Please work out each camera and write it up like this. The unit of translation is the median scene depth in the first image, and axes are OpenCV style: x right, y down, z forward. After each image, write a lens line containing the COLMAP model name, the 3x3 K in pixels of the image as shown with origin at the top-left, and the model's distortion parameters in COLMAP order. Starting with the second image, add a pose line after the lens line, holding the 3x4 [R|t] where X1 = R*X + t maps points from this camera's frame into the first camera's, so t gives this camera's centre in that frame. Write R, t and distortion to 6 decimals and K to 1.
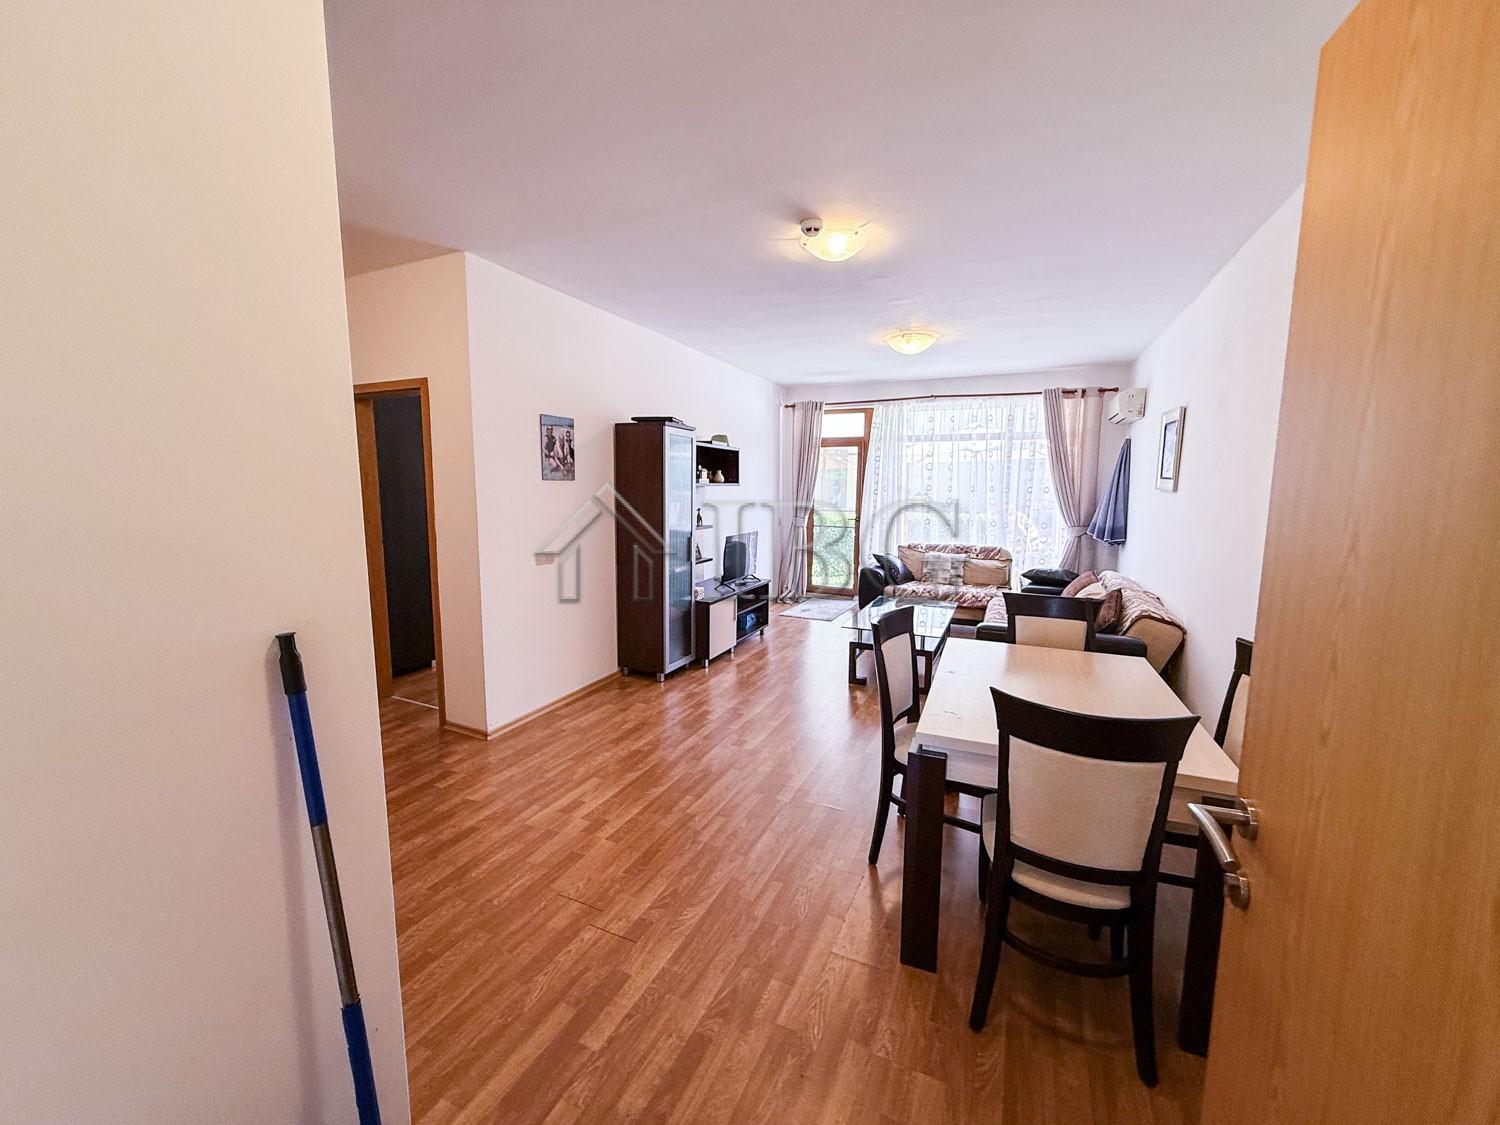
lens RADIAL K [[599.5, 0, 745.2], [0, 599.5, 560.3], [0, 0, 1]] dist [0.000813, -0.000059]
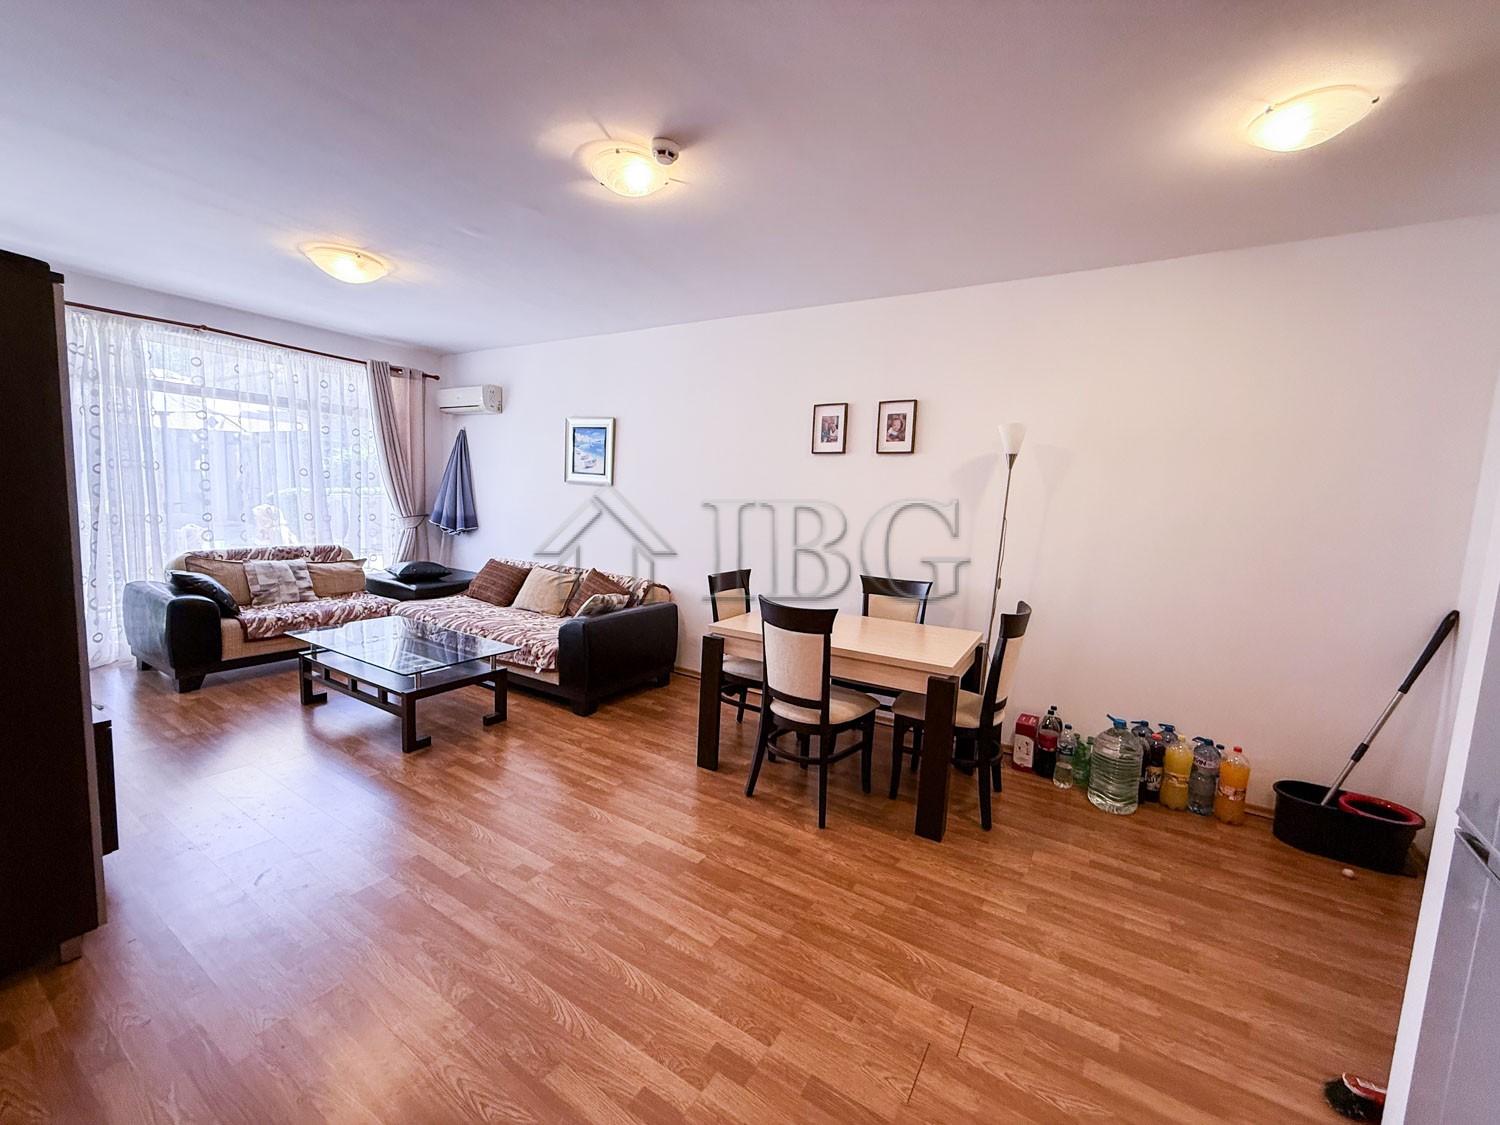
lens RADIAL K [[599.5, 0, 744.7], [0, 599.5, 560.7], [0, 0, 1]] dist [0.000813, -0.000059]
pose [[0.120338, -0.109075, 0.986723, -0.551366], [0.081114, 0.991702, 0.099733, -0.067472], [-0.989414, 0.068035, 0.128187, 0.634617]]
